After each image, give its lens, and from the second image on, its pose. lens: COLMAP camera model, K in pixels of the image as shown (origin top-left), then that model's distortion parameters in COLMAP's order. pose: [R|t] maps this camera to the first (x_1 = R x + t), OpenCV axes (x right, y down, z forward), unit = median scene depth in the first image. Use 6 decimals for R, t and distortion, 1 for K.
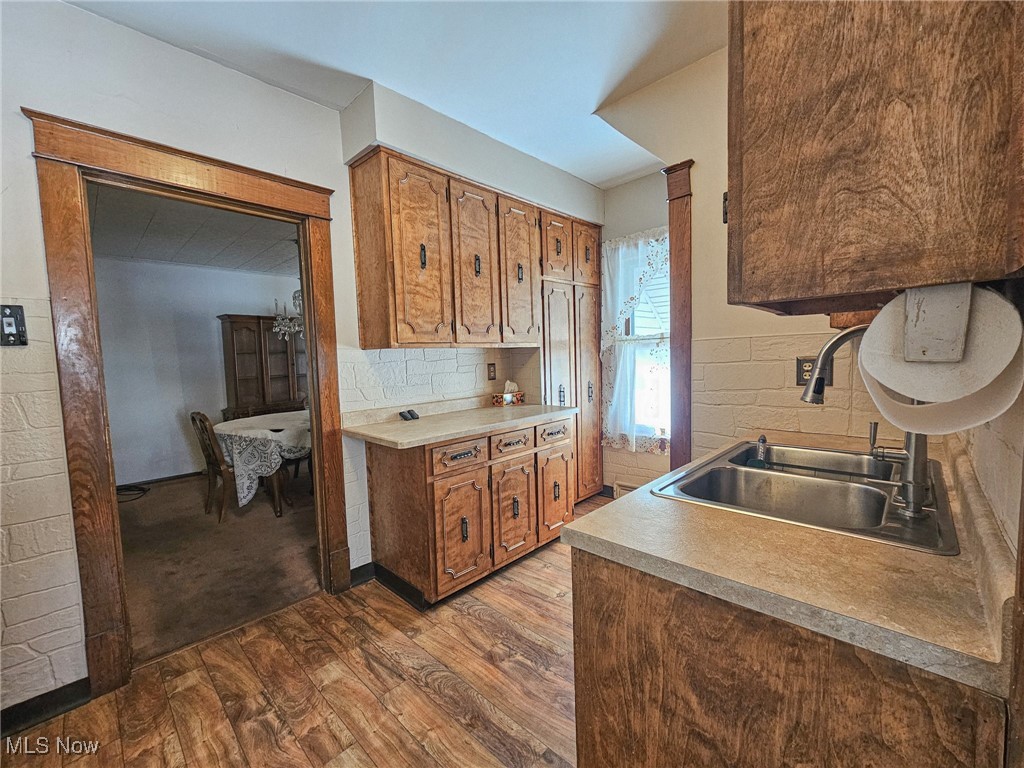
lens RADIAL K [[417.3, 0, 514.8], [0, 417.3, 385.0], [0, 0, 1]] dist [-0.003328, -0.000045]
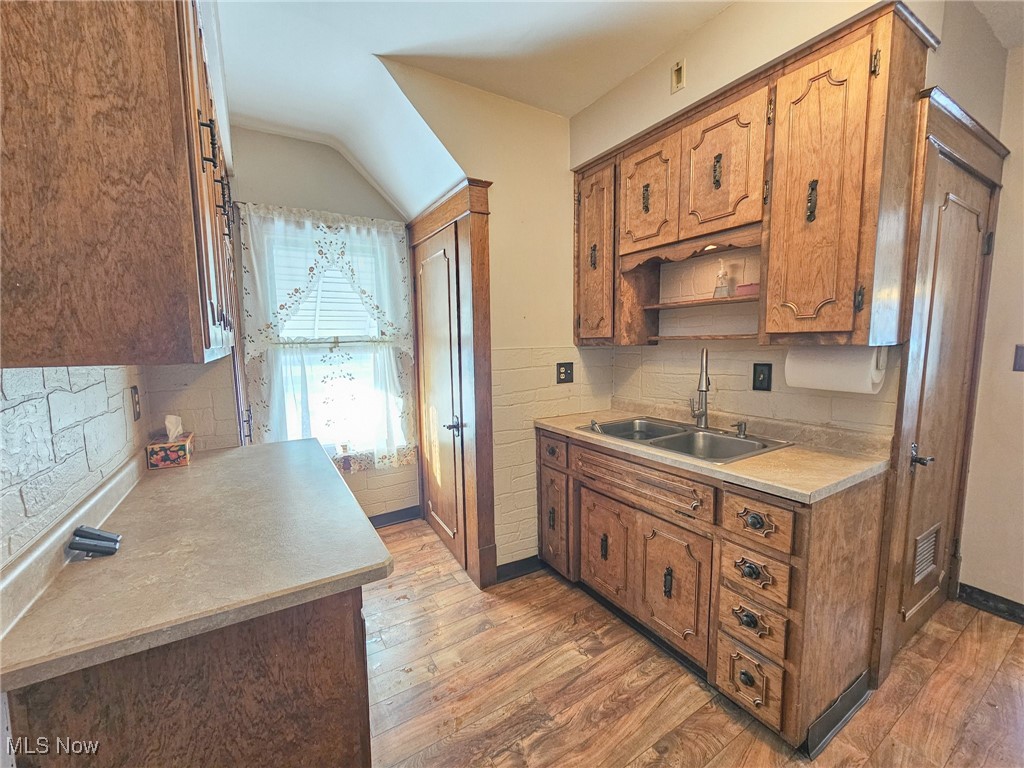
lens RADIAL K [[417.3, 0, 506.1], [0, 417.3, 386.4], [0, 0, 1]] dist [-0.003328, -0.000045]
pose [[0.260026, -0.076564, 0.962561, -0.740067], [0.072081, 0.995609, 0.059721, -0.086646], [-0.962907, 0.053854, 0.264403, 0.804592]]
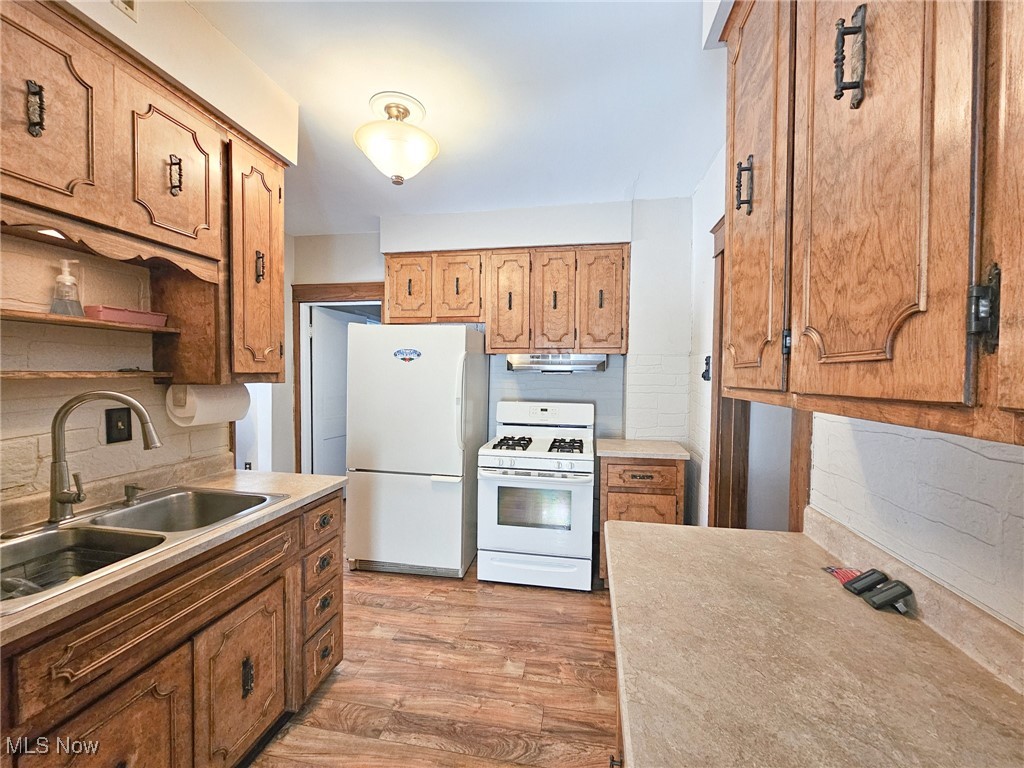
lens RADIAL K [[417.3, 0, 514.7], [0, 417.3, 383.9], [0, 0, 1]] dist [-0.003328, -0.000045]
pose [[-0.831563, 0.033026, -0.554448, 0.295459], [-0.025259, 0.994949, 0.097149, -0.190891], [0.554856, 0.094790, -0.826529, 1.633821]]
